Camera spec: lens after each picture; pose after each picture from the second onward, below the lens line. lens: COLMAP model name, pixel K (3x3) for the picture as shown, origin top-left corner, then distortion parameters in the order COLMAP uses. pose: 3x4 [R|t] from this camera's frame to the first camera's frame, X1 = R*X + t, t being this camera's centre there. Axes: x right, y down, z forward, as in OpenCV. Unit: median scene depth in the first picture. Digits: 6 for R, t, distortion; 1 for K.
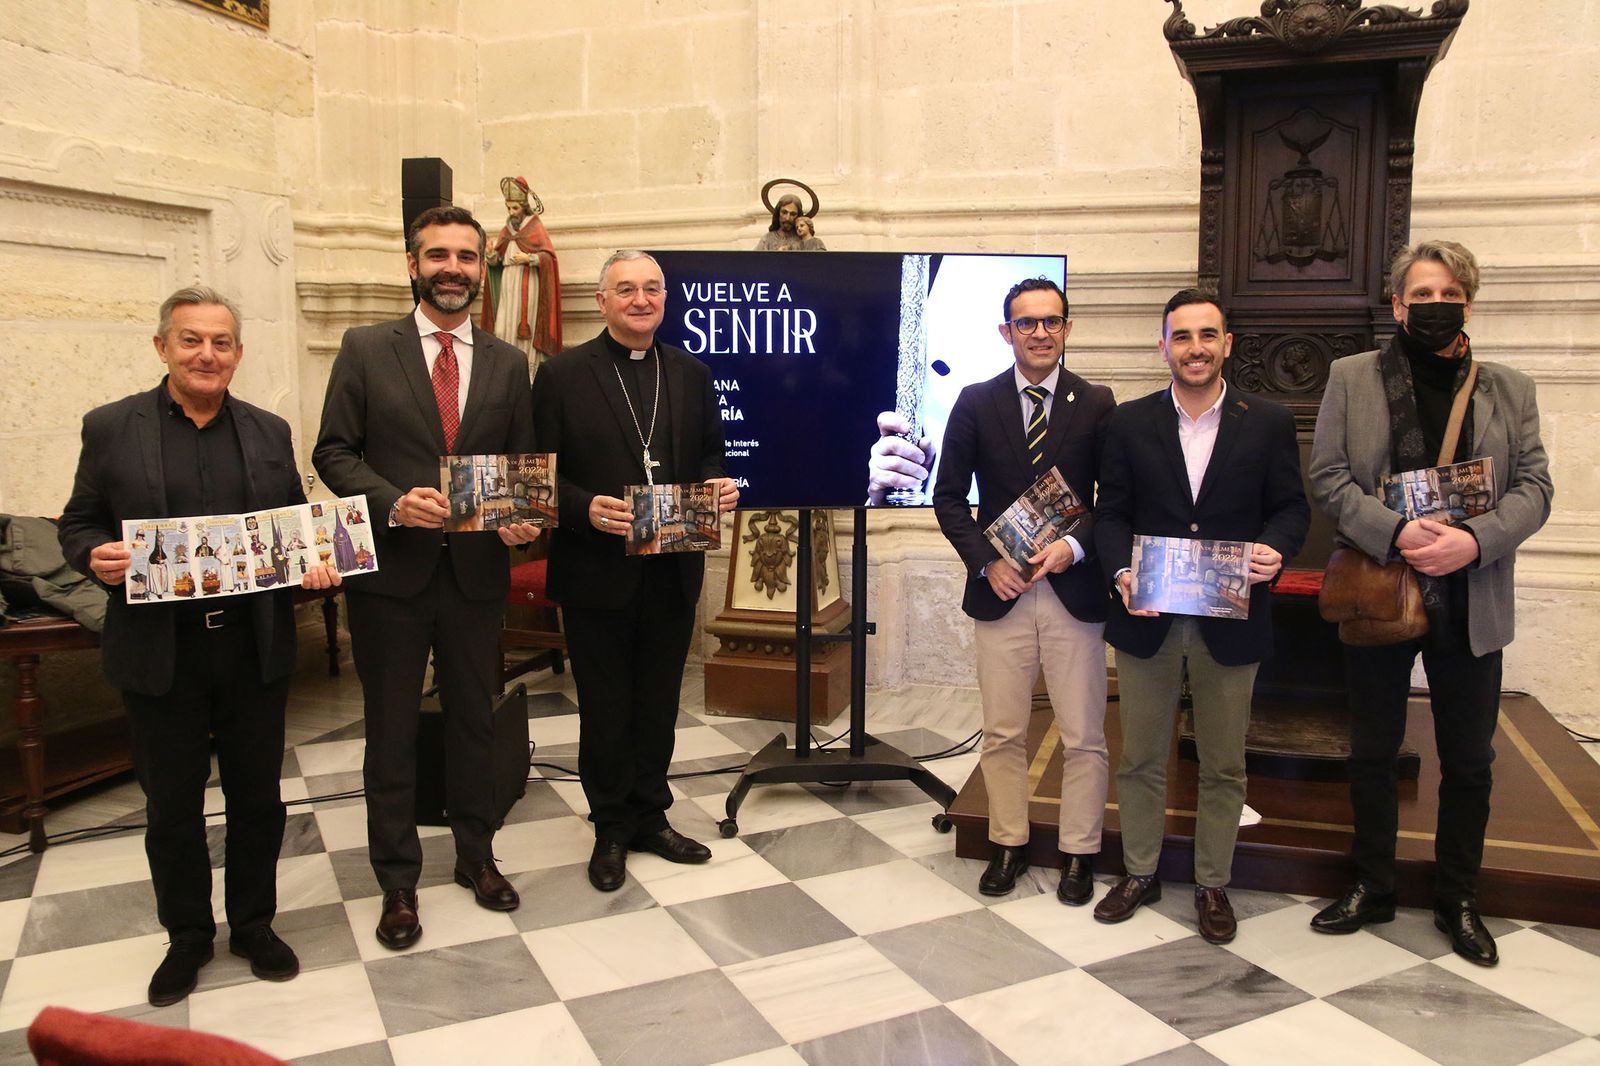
lens RADIAL K [[1249.7, 0, 794.6], [0, 1249.7, 544.6], [0, 0, 1]] dist [-0.119185, 0.110068]
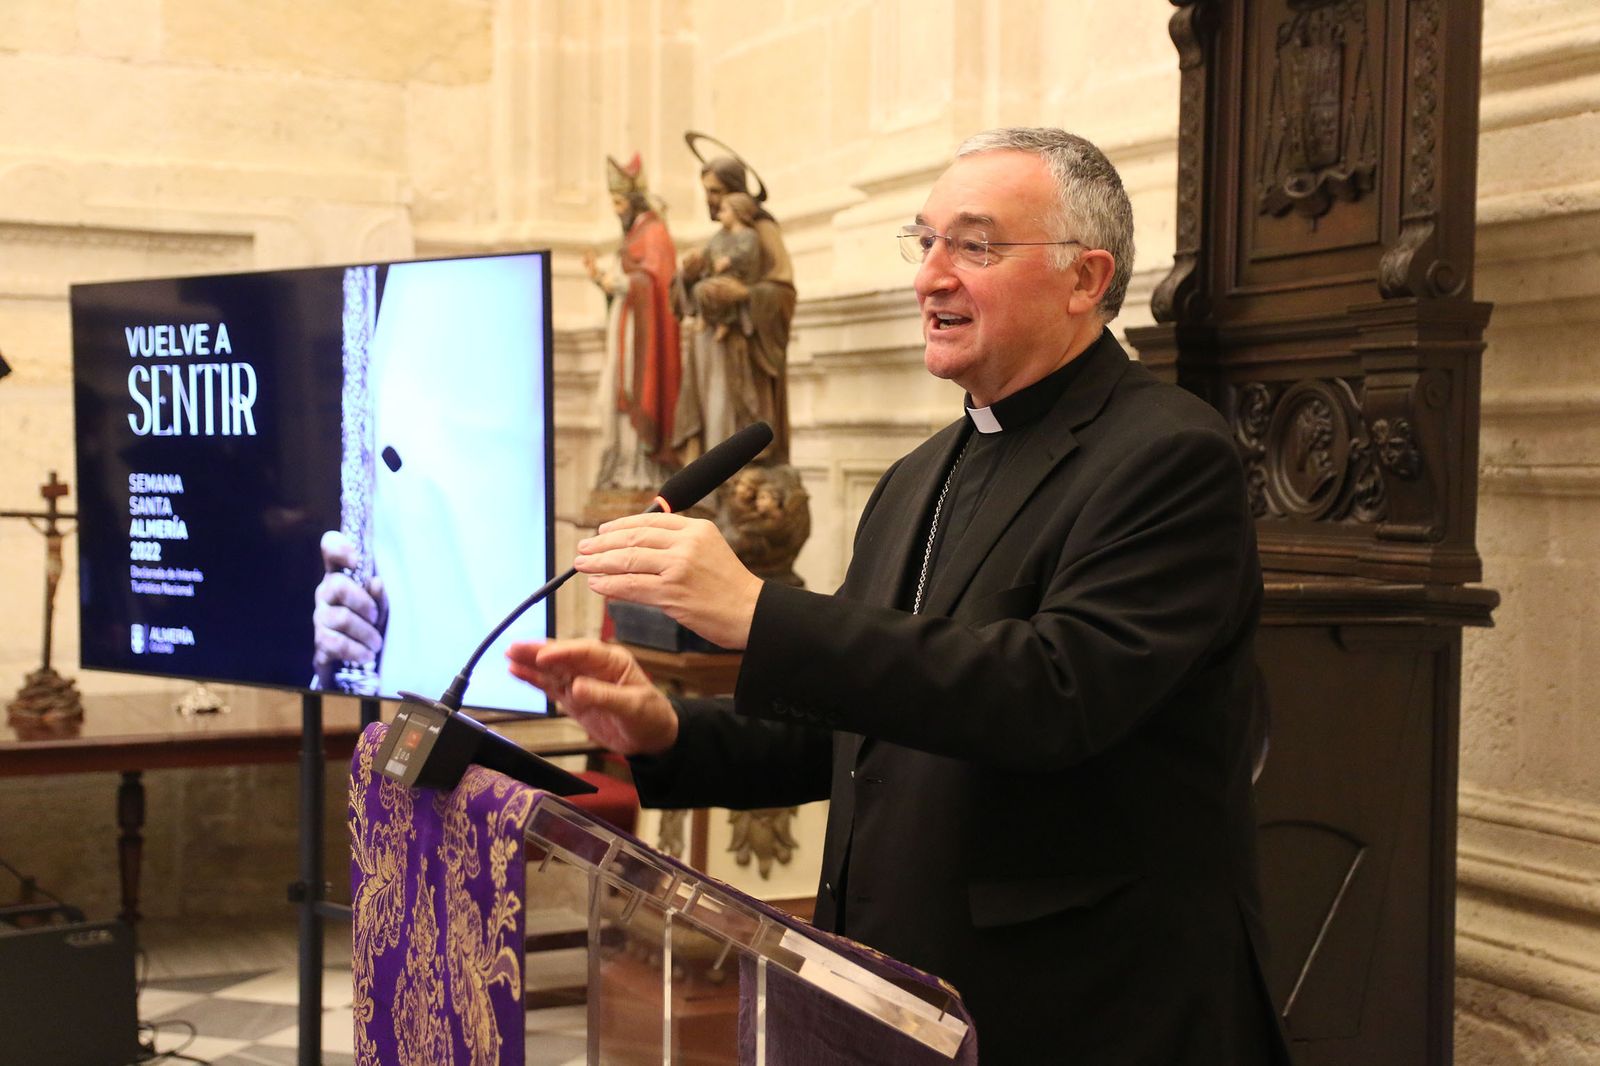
lens RADIAL K [[2419.9, 0, 810.4], [0, 2419.9, 546.2], [0, 0, 1]] dist [0.092074, 0.000000]
pose [[0.681094, 0.031222, -0.731530, 0.881898], [-0.111689, 0.991829, -0.061656, -0.044373], [0.723628, 0.123698, 0.679015, 0.313346]]
